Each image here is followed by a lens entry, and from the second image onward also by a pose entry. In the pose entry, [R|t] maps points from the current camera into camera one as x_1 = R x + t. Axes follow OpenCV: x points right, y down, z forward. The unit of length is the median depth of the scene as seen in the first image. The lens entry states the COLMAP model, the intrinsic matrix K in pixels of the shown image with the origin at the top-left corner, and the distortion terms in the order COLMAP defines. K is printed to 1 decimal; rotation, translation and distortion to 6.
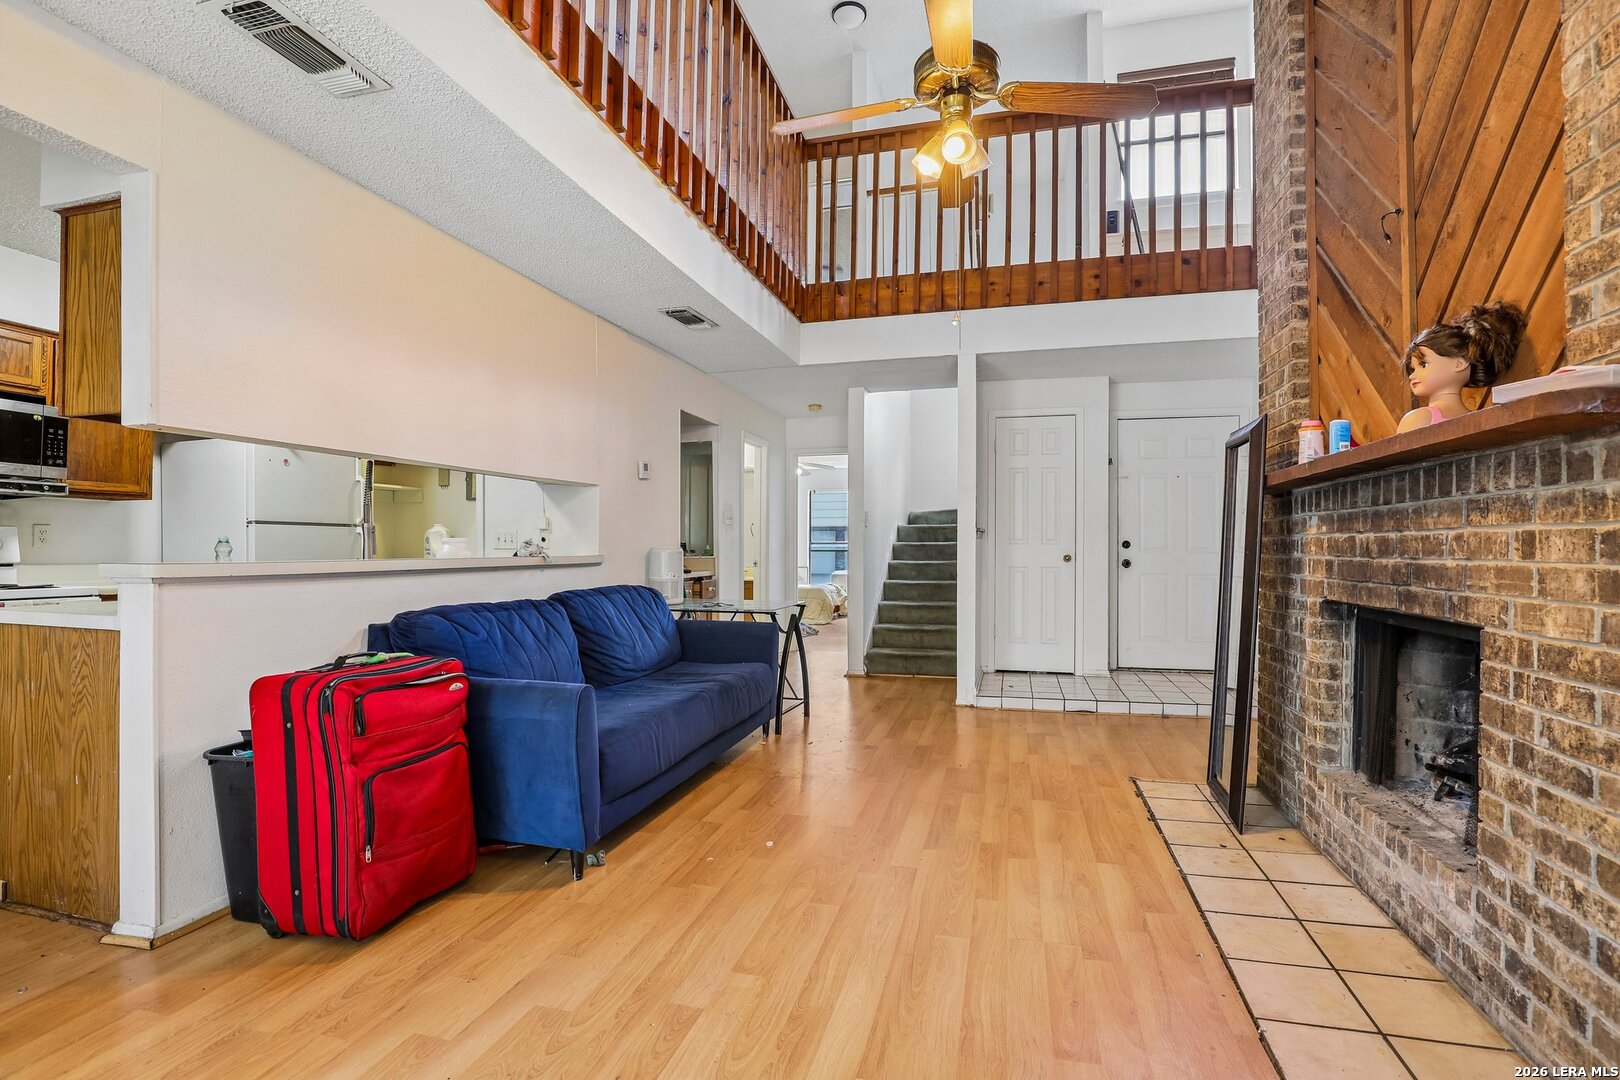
lens RADIAL K [[747.6, 0, 812.6], [0, 747.6, 548.7], [0, 0, 1]] dist [-0.031127, 0.002435]
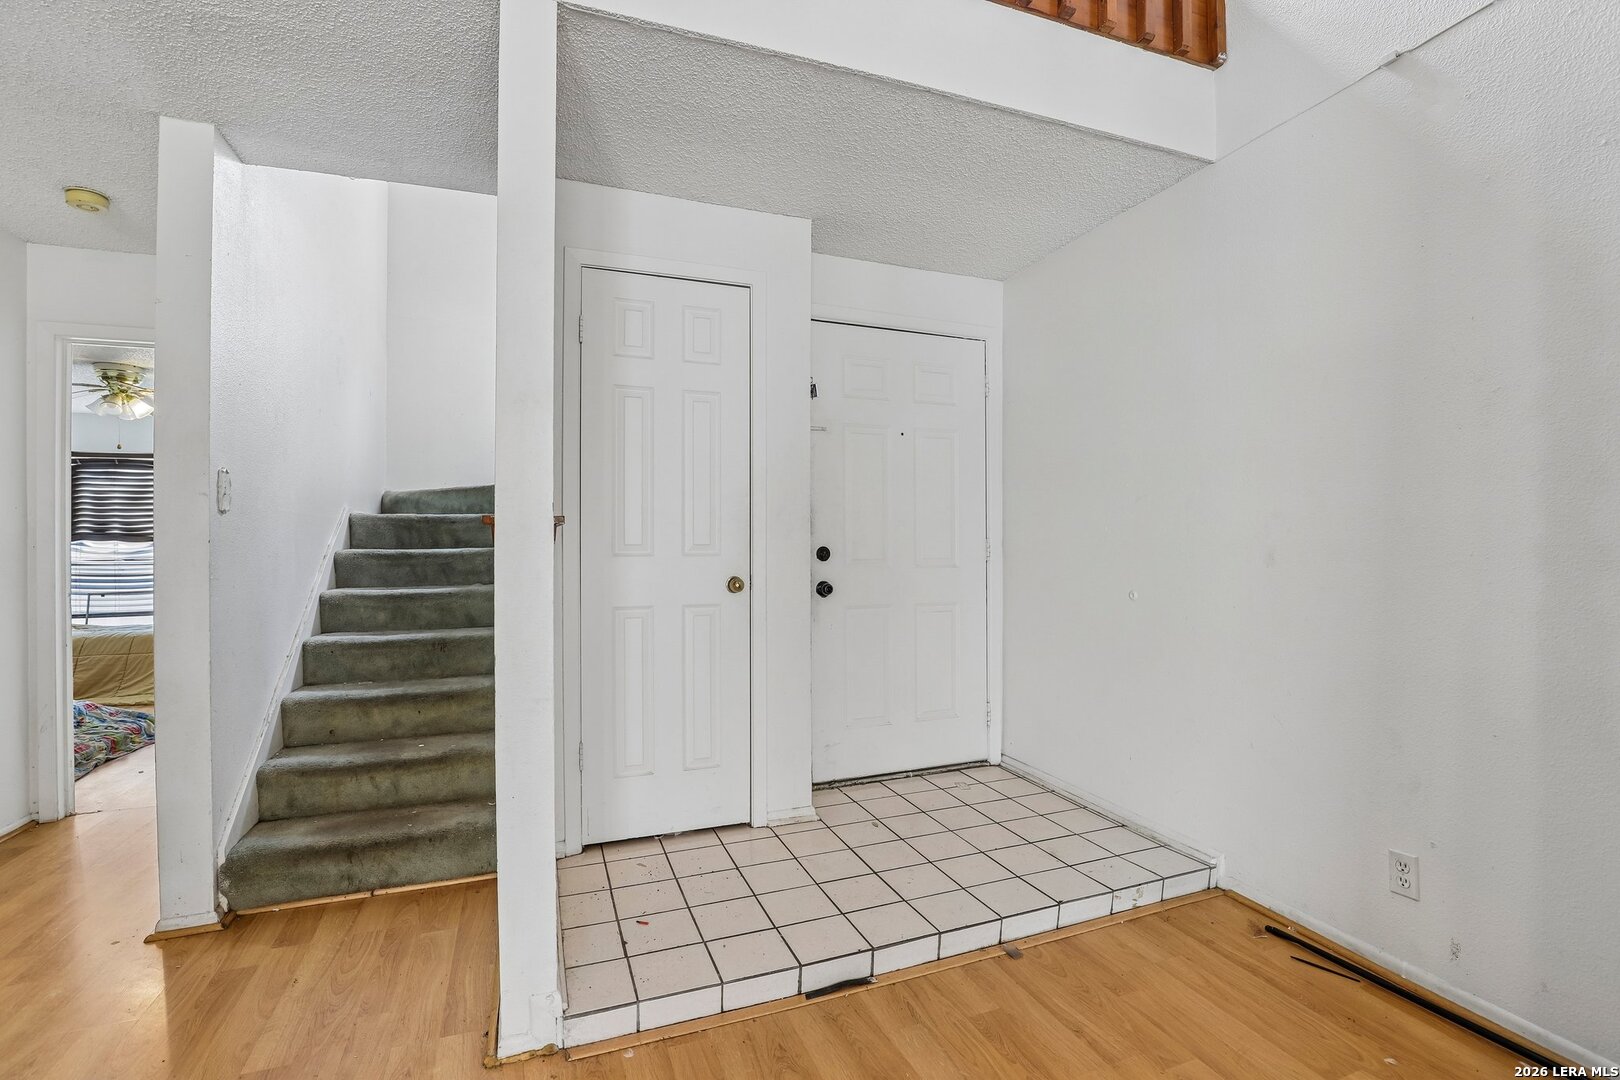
lens RADIAL K [[747.6, 0, 822.8], [0, 747.6, 540.4], [0, 0, 1]] dist [-0.031127, 0.002435]
pose [[0.805425, -0.003538, 0.592686, 0.168378], [0.008377, 0.999950, -0.005415, -0.020095], [-0.592638, 0.009327, 0.805415, 0.939443]]
